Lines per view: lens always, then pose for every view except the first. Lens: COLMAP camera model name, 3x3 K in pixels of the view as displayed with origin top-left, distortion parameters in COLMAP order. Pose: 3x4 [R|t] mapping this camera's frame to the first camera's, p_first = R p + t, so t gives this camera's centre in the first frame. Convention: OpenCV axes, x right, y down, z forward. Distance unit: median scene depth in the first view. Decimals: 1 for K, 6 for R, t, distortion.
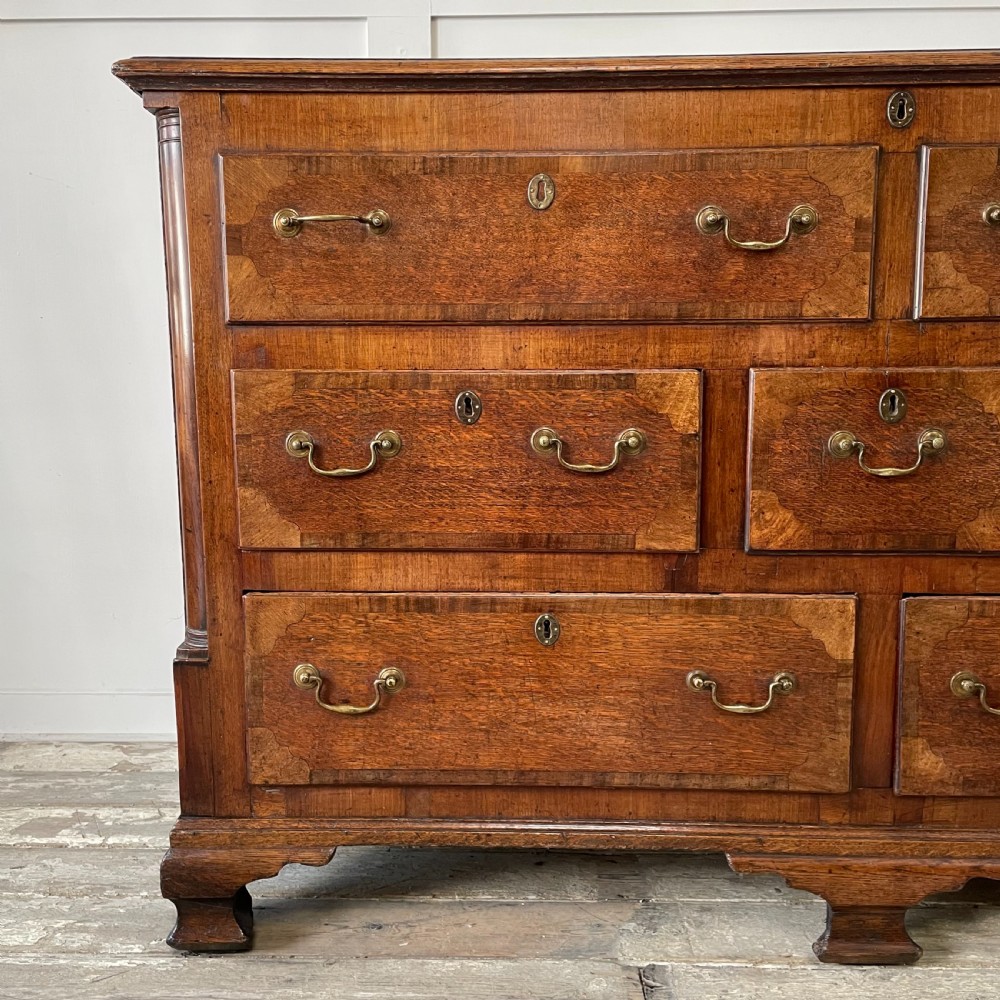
lens RADIAL K [[1035.9, 0, 500.0], [0, 1035.9, 500.0], [0, 0, 1]] dist [0.105921, -0.151865]
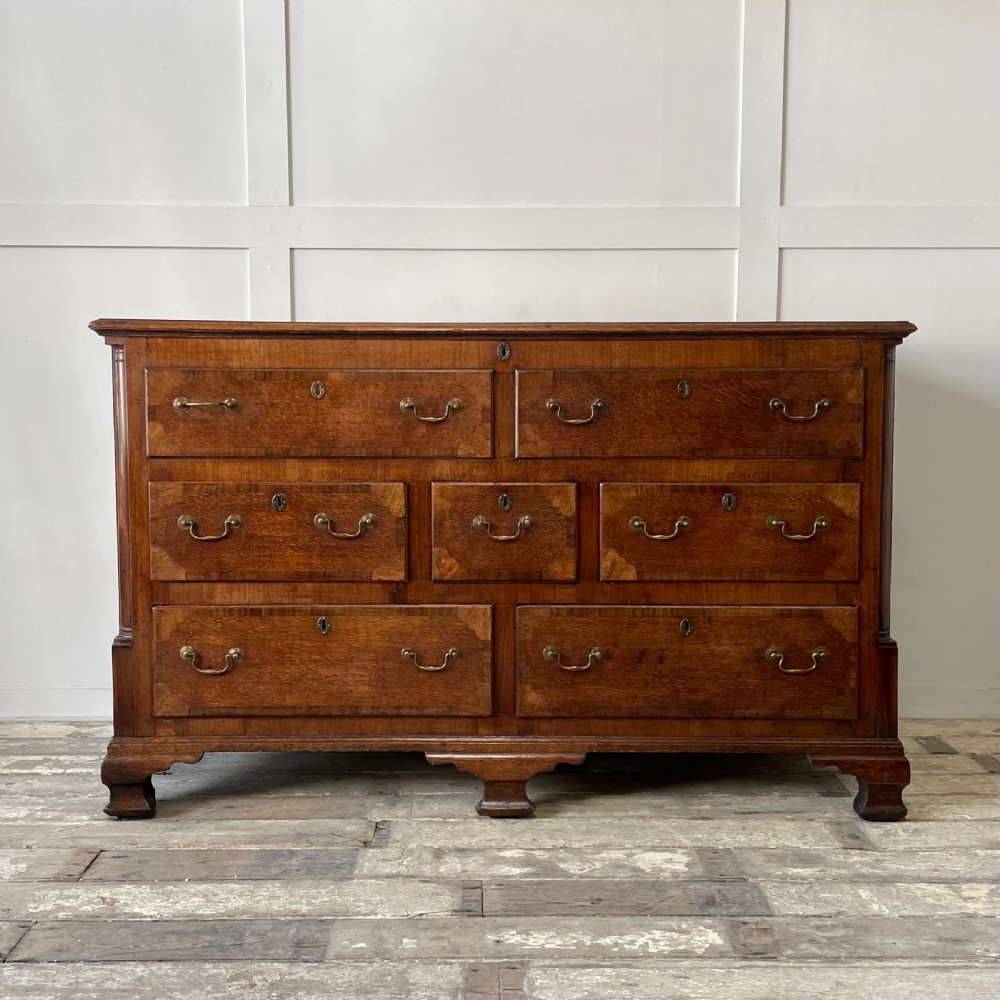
lens RADIAL K [[1064.4, 0, 492.1], [0, 1064.4, 475.0], [0, 0, 1]] dist [0.123178, -0.202291]
pose [[0.999502, 0.002585, 0.031456, 0.279795], [-0.000244, 0.997245, -0.074184, 0.002399], [-0.031561, 0.074139, 0.996748, -0.882671]]
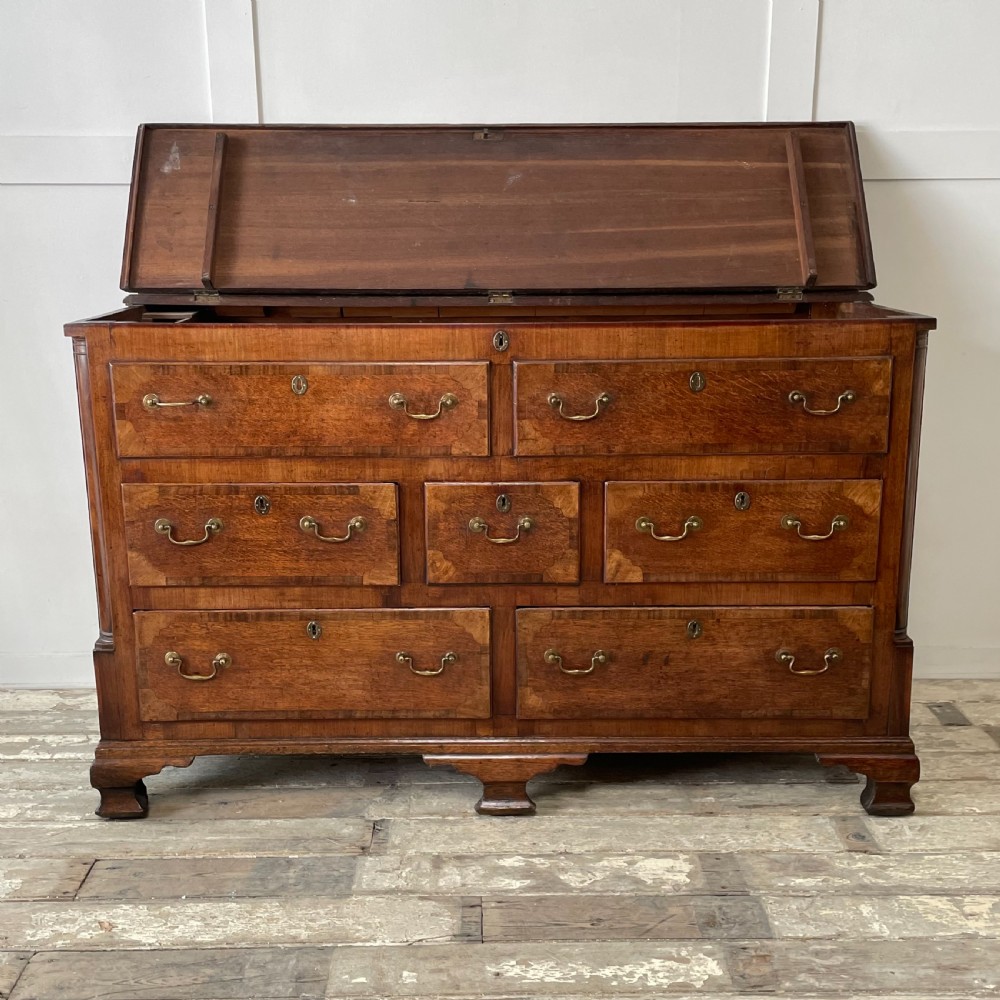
lens RADIAL K [[1149.2, 0, 496.7], [0, 1149.2, 489.7], [0, 0, 1]] dist [0.121911, -0.217555]
pose [[0.999399, -0.009346, 0.033393, 0.287539], [0.006449, 0.996290, 0.085822, -0.270174], [-0.034071, -0.085555, 0.995751, -0.896575]]
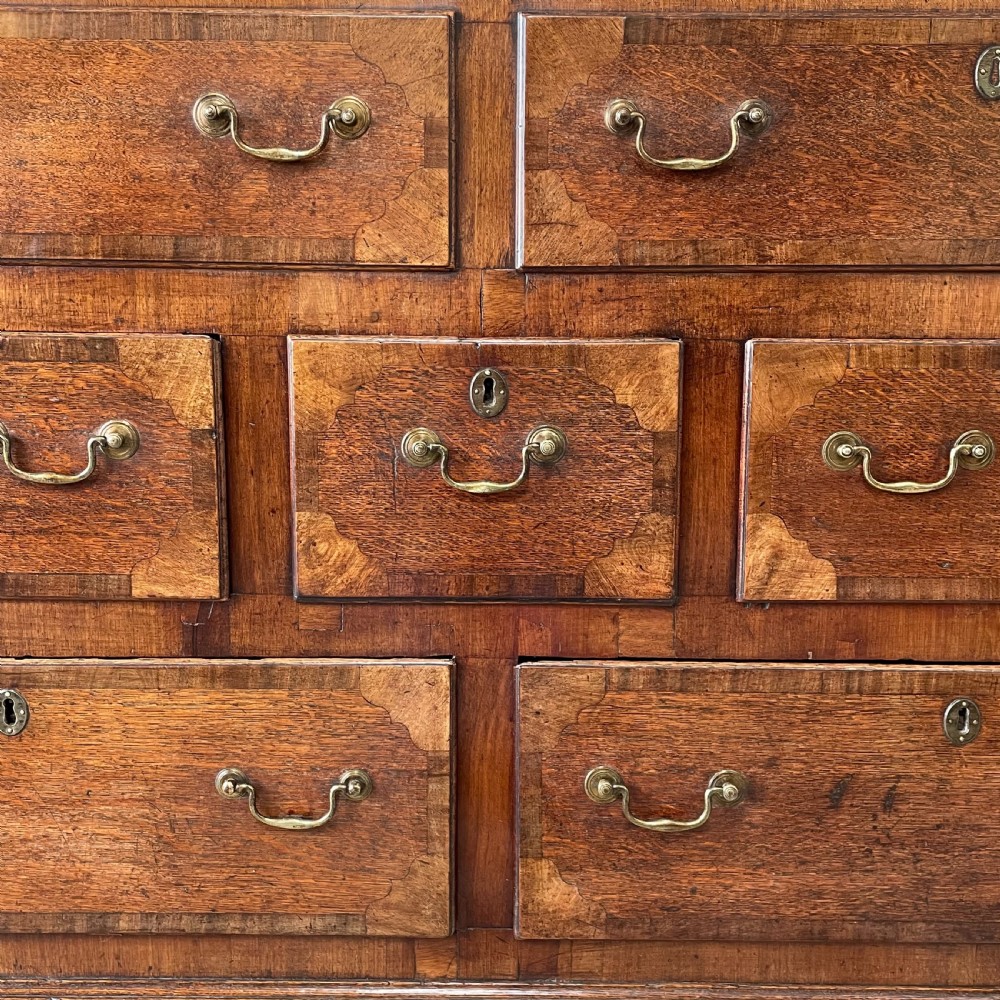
lens RADIAL K [[1149.2, 0, 496.7], [0, 1149.2, 489.7], [0, 0, 1]] dist [0.121911, -0.217555]
pose [[0.999370, 0.005198, 0.035122, 0.340908], [-0.005876, 0.999798, 0.019224, -0.038699], [-0.035015, -0.019419, 0.999198, 0.224854]]
